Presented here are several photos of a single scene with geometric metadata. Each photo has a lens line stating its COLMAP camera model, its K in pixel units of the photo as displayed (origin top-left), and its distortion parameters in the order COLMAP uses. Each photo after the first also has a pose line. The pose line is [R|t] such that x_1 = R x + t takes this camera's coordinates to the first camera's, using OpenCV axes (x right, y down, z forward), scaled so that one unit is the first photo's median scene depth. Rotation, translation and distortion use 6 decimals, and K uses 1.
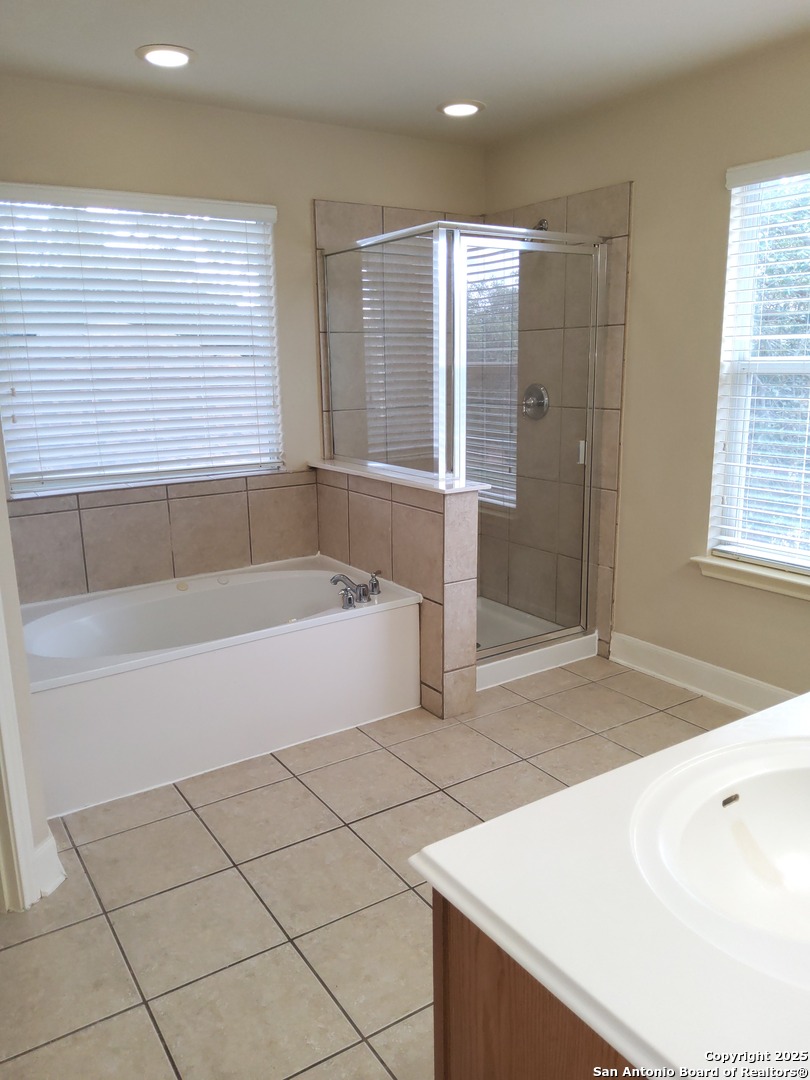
lens RADIAL K [[825.3, 0, 398.2], [0, 825.3, 537.9], [0, 0, 1]] dist [0.035633, -0.045177]
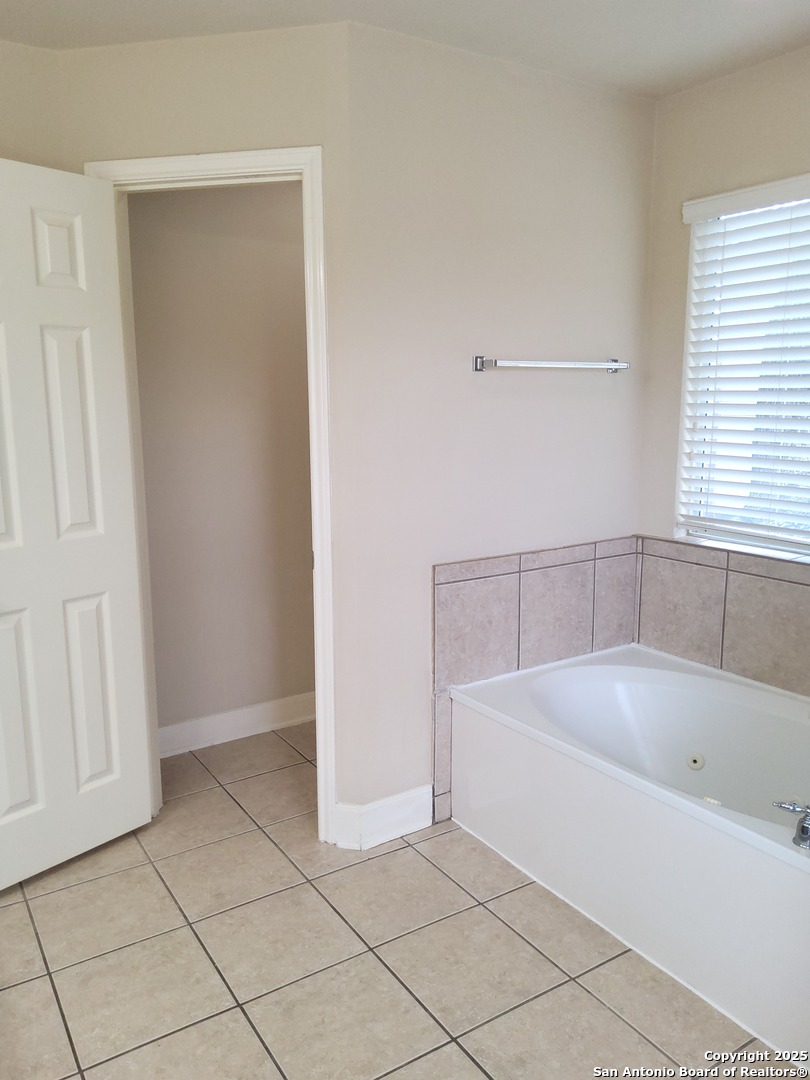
lens RADIAL K [[825.3, 0, 397.6], [0, 825.3, 540.3], [0, 0, 1]] dist [0.035633, -0.045177]
pose [[-0.024798, 0.189527, -0.981562, 0.459152], [-0.200677, 0.960934, 0.190614, -0.163061], [0.979344, 0.201704, 0.014204, 0.688298]]
